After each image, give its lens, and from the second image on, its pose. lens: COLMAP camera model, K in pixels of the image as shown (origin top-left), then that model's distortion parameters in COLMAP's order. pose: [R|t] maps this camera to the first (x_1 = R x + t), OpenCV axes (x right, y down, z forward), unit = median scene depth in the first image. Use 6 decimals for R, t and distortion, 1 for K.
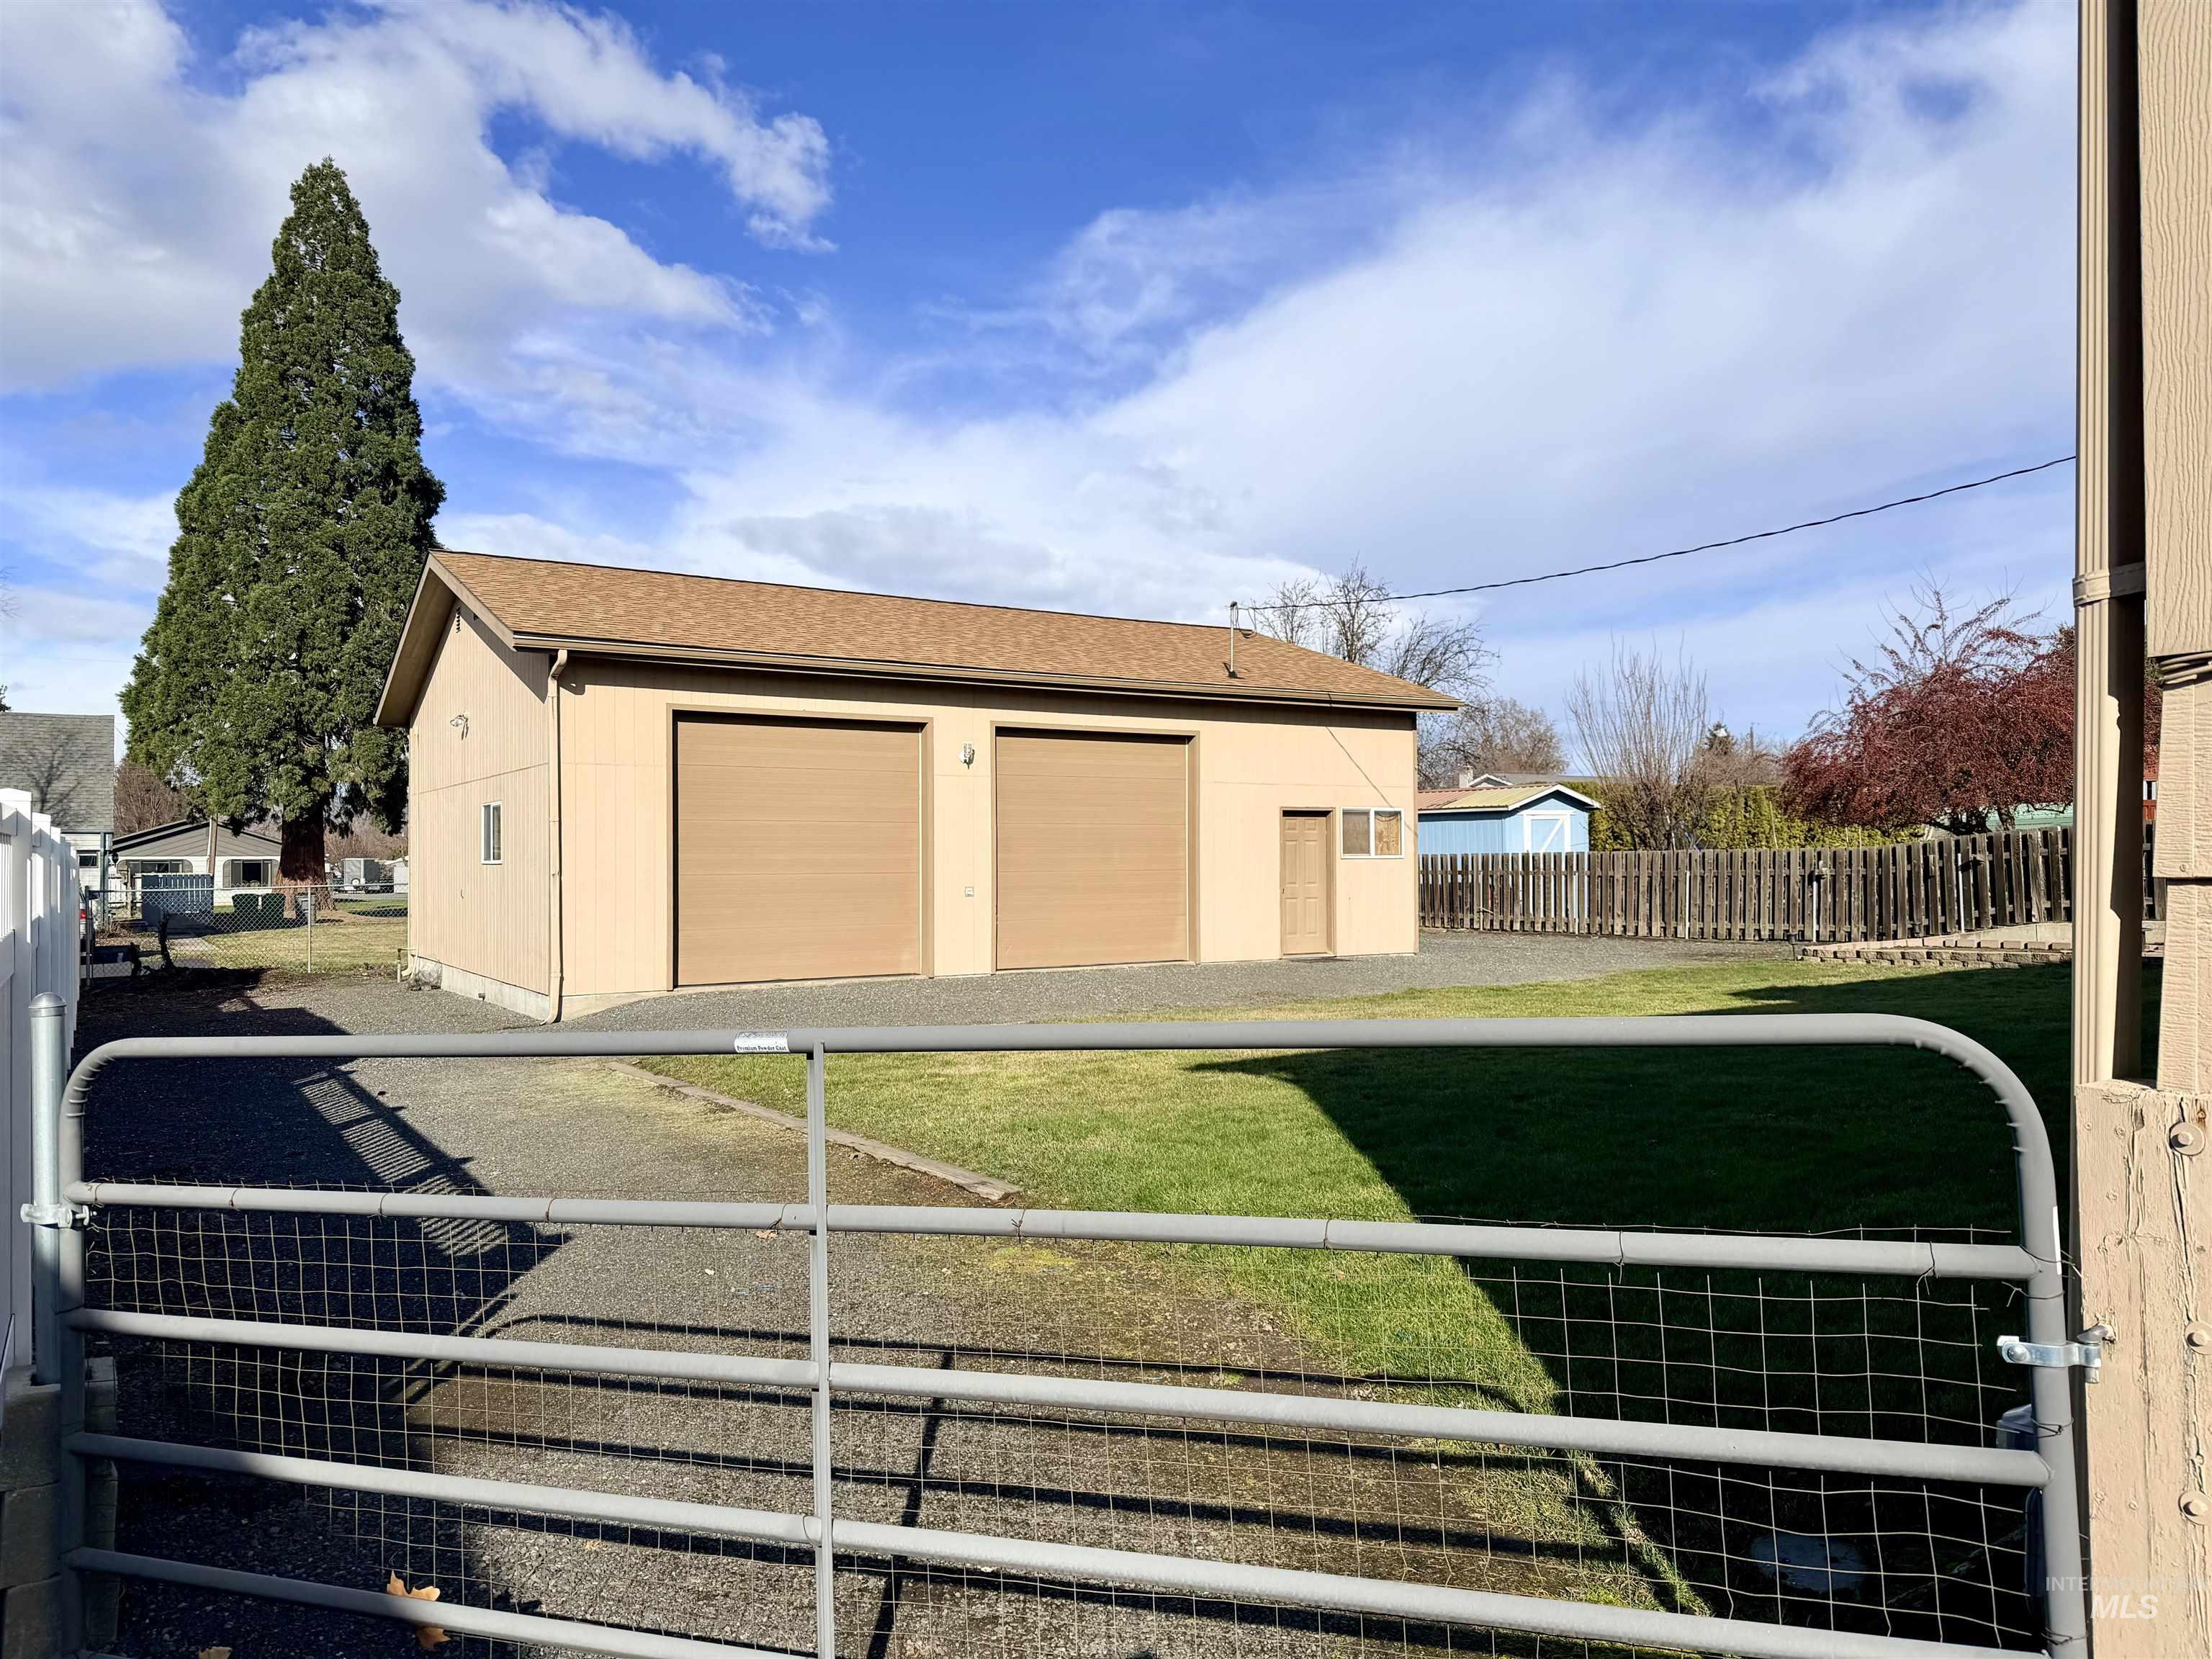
lens RADIAL K [[1550.3, 0, 1111.2], [0, 1550.3, 833.4], [0, 0, 1]] dist [0.071396, -0.101342]
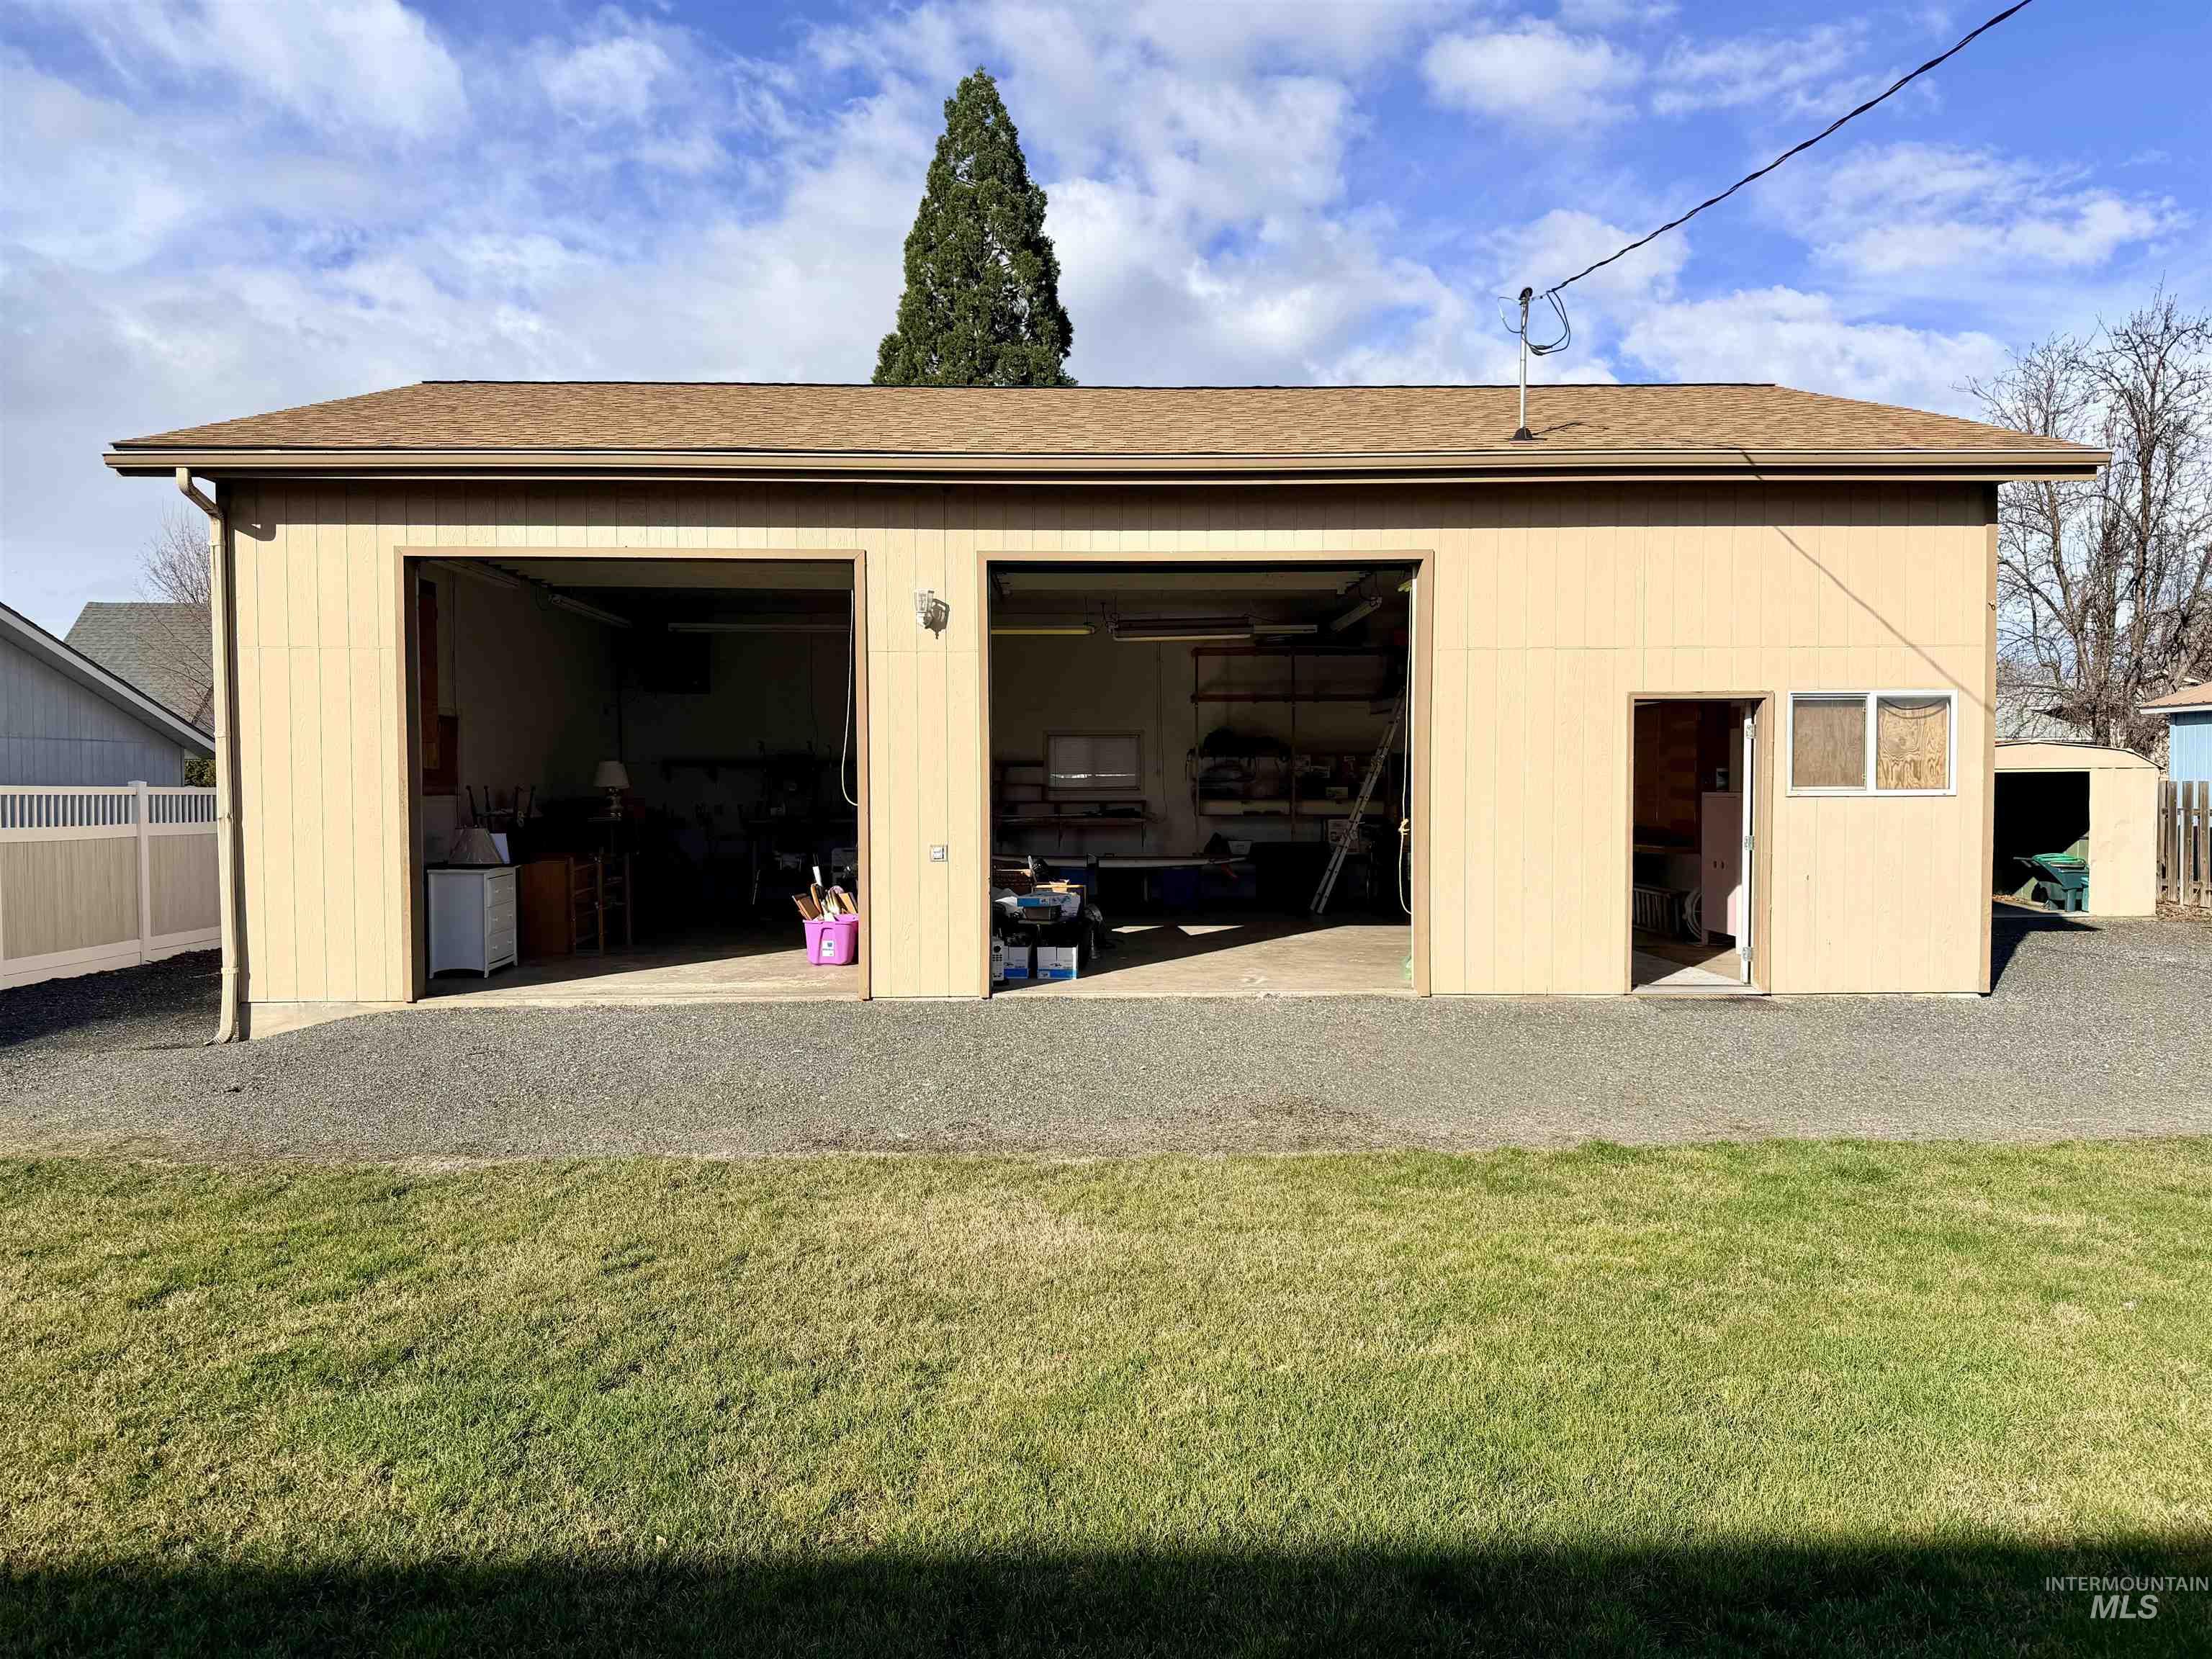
lens RADIAL K [[1550.3, 0, 1095.6], [0, 1550.3, 831.7], [0, 0, 1]] dist [0.071396, -0.101342]
pose [[0.852310, 0.019615, -0.522670, 0.213996], [0.007205, 0.998761, 0.049230, 0.001518], [0.522988, -0.045725, 0.851113, 0.450345]]
